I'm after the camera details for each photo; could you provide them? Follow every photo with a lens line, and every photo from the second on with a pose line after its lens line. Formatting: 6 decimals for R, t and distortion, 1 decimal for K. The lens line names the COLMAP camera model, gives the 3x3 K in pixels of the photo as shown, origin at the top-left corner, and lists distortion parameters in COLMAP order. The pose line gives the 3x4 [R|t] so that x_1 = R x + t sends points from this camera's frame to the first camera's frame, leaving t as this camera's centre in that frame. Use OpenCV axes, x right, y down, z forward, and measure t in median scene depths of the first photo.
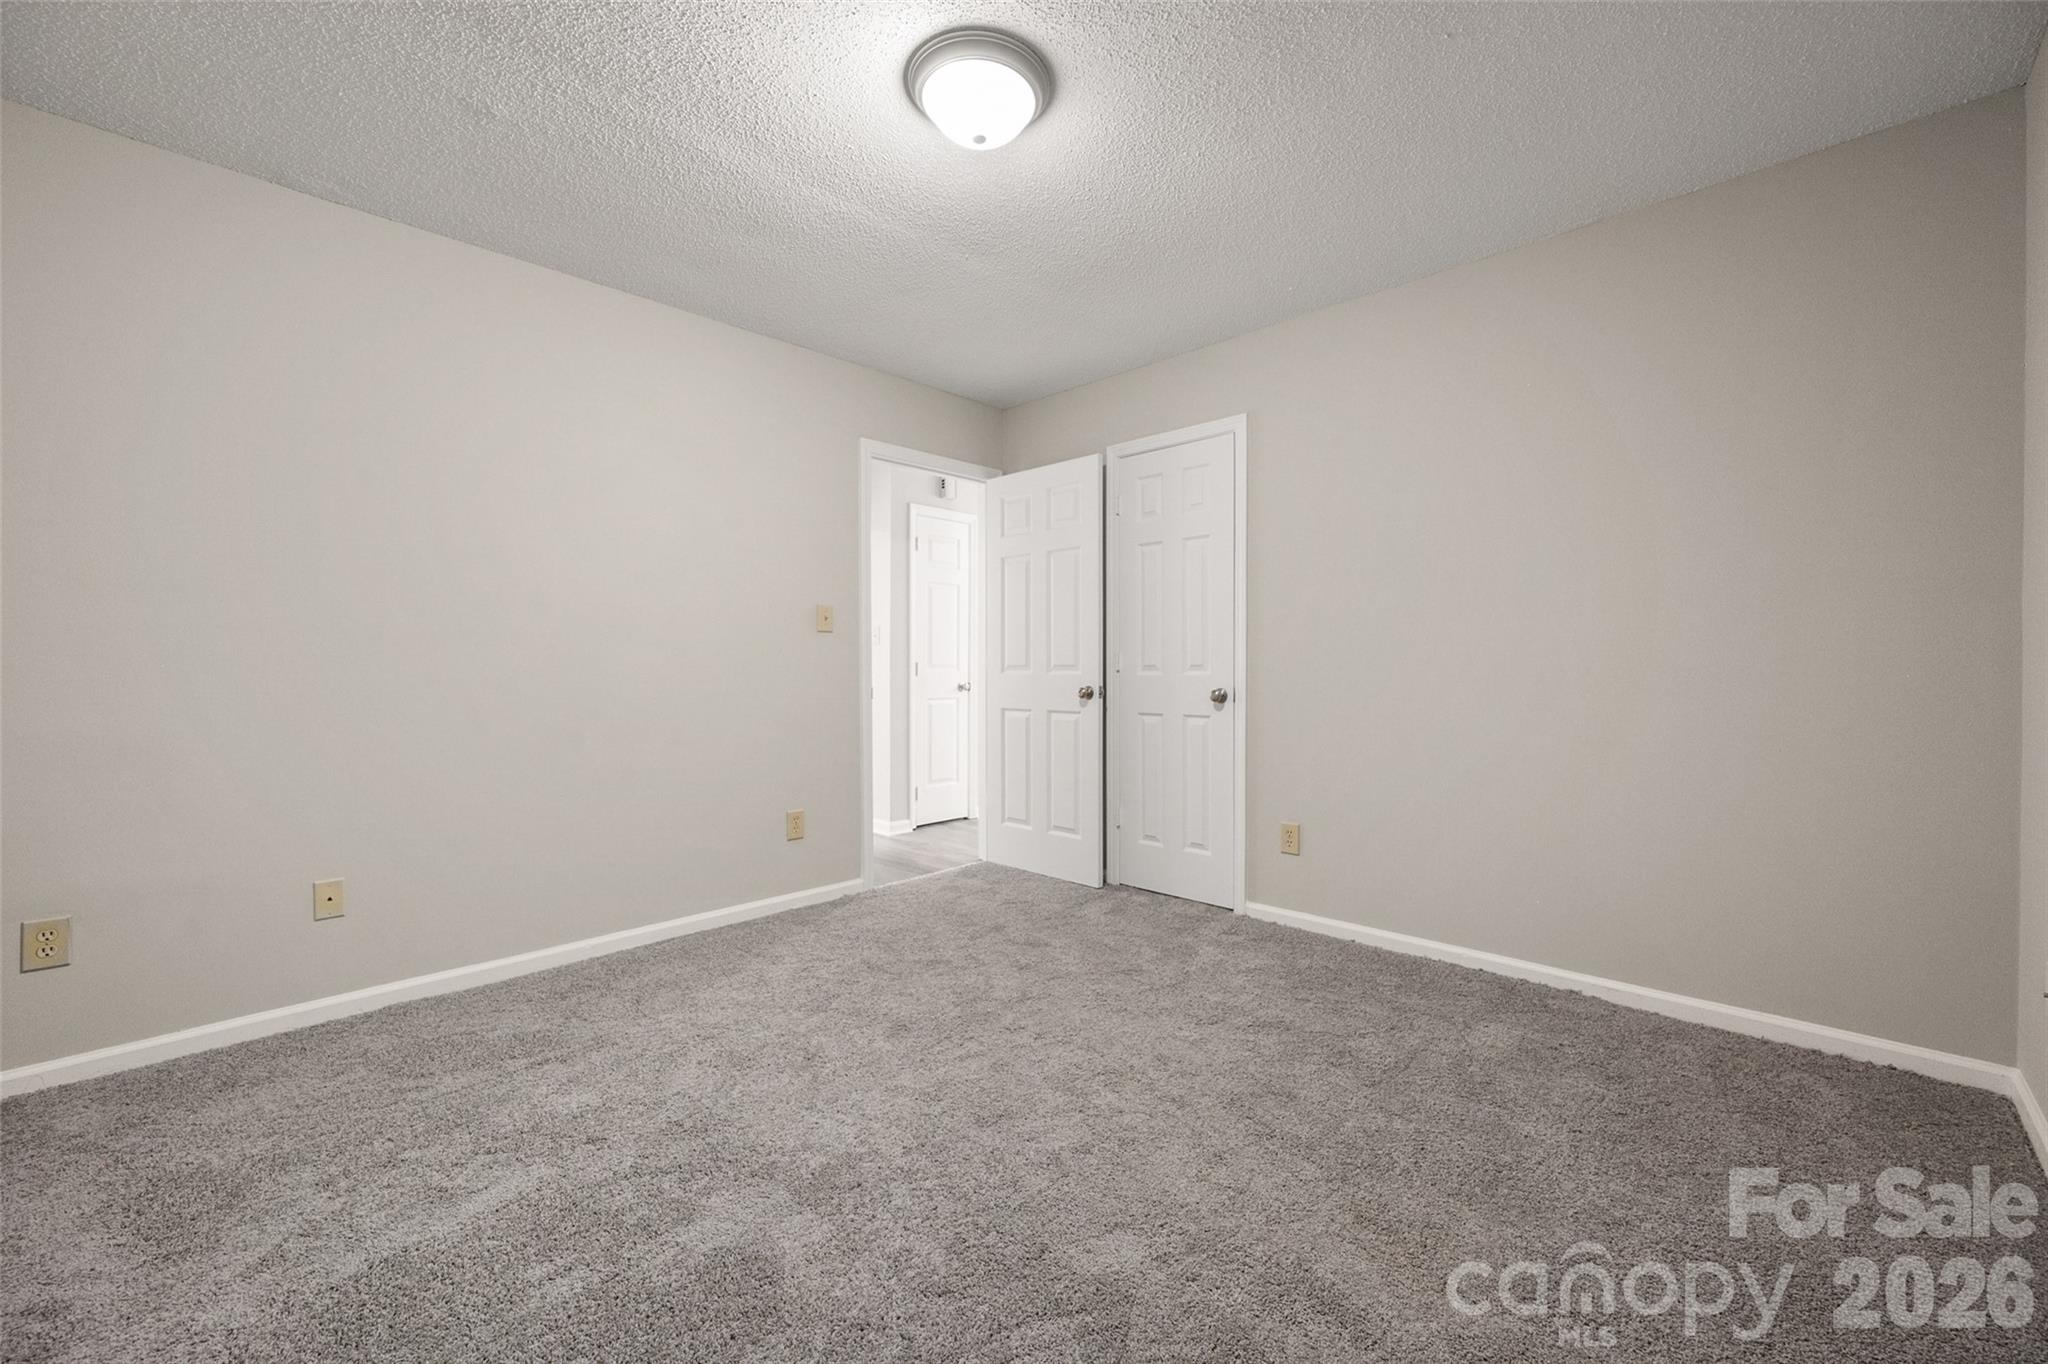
lens RADIAL K [[811.9, 0, 1029.2], [0, 811.9, 675.9], [0, 0, 1]] dist [0.000111, 0.000031]
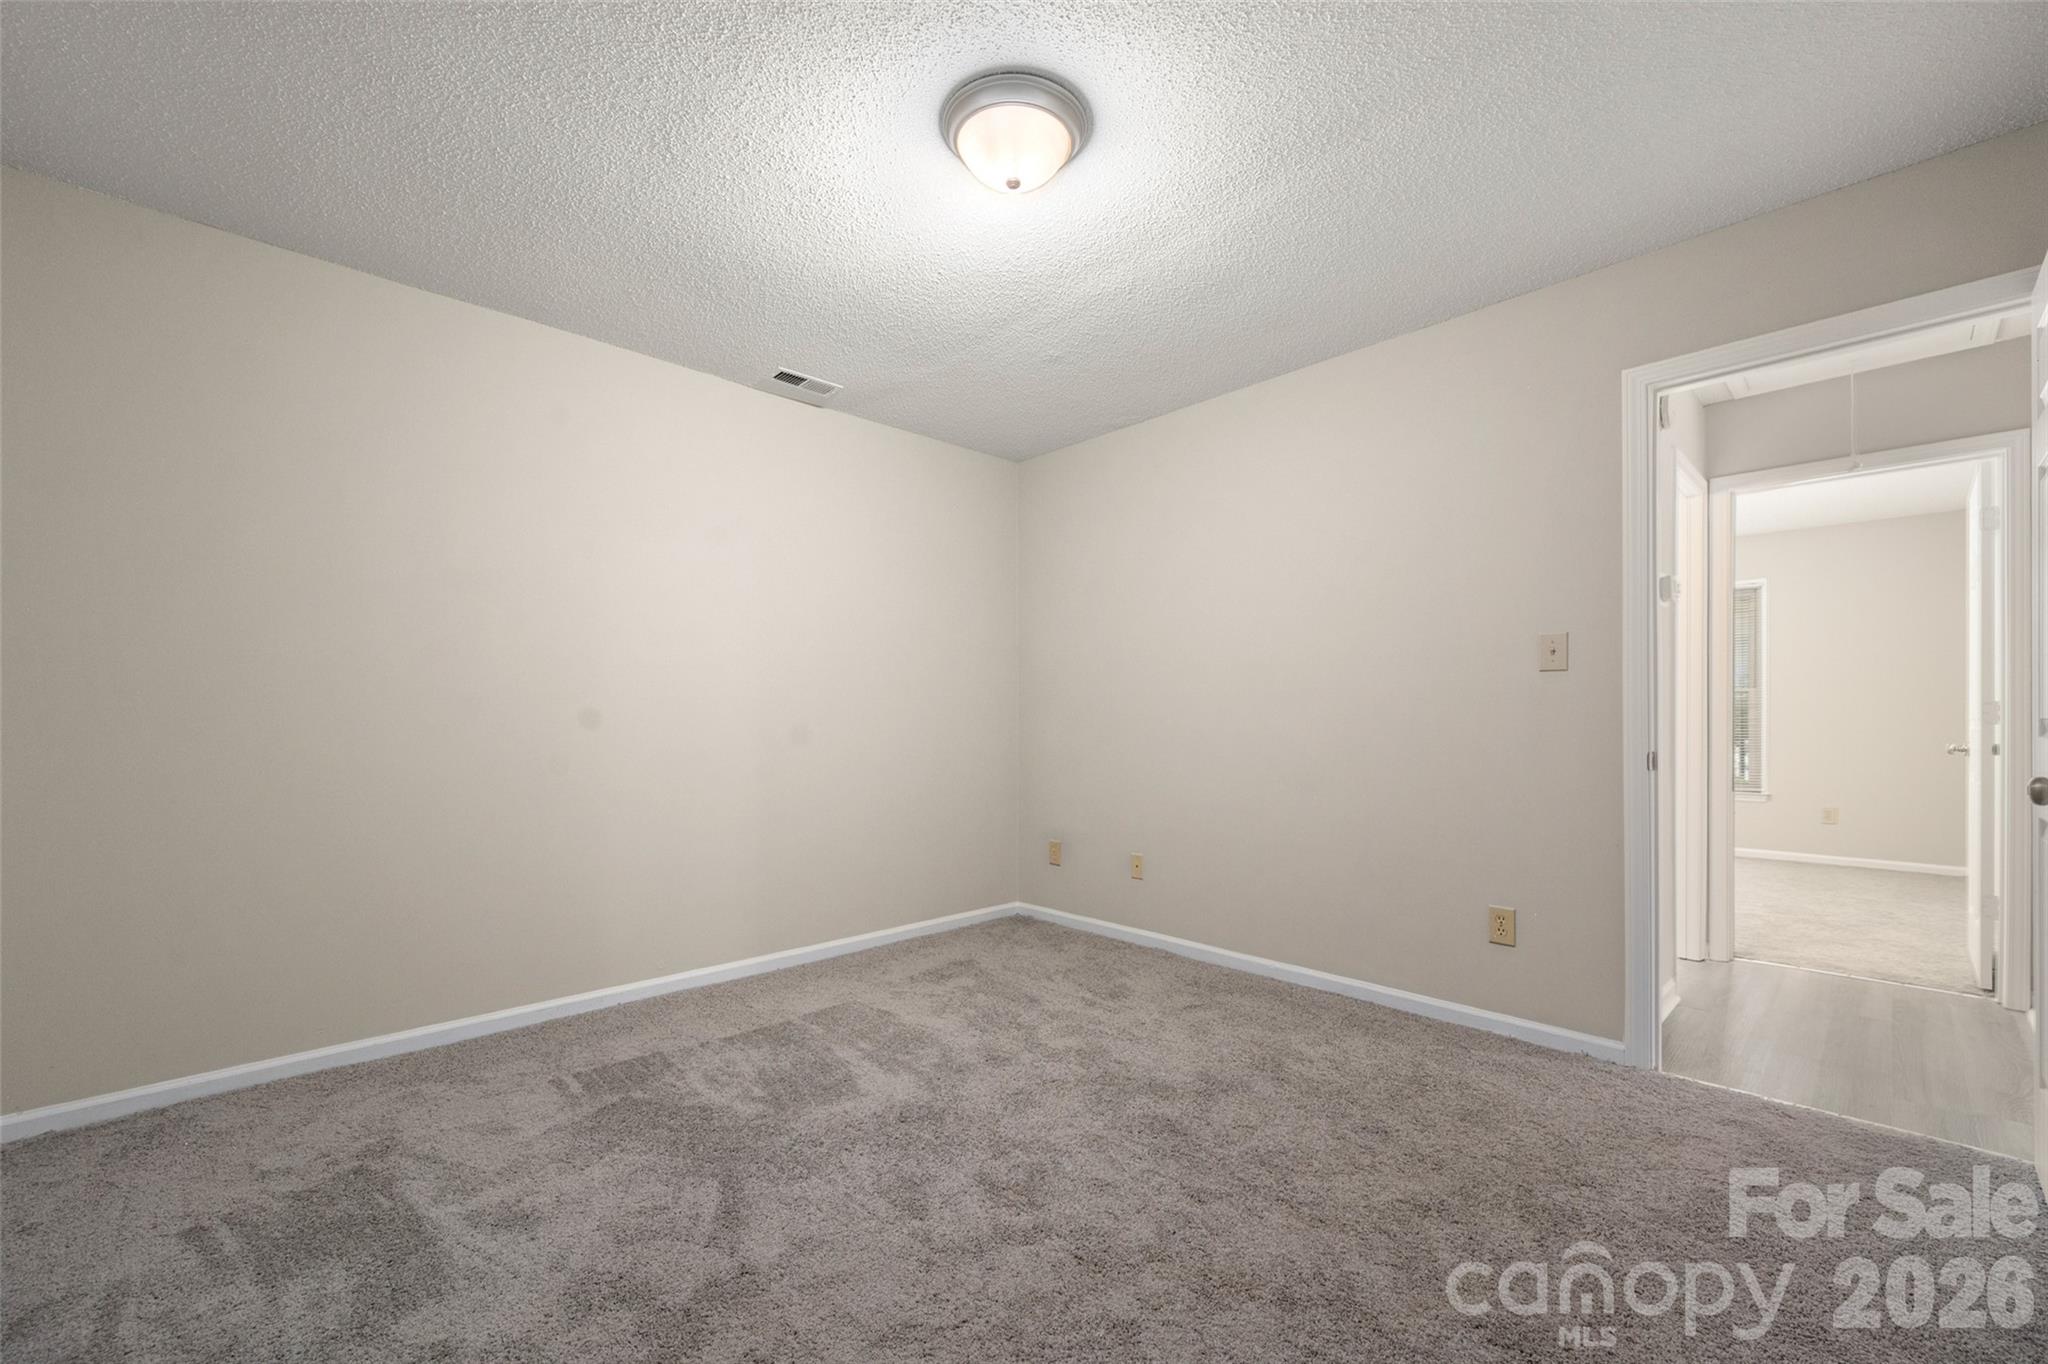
lens RADIAL K [[825.5, 0, 1021.6], [0, 825.5, 718.5], [0, 0, 1]] dist [0.000330, 0.000095]
pose [[-0.045542, 0.003869, -0.998955, 0.536297], [-0.009231, 0.999948, 0.004294, -0.013007], [0.998920, 0.009417, -0.045504, 0.603441]]
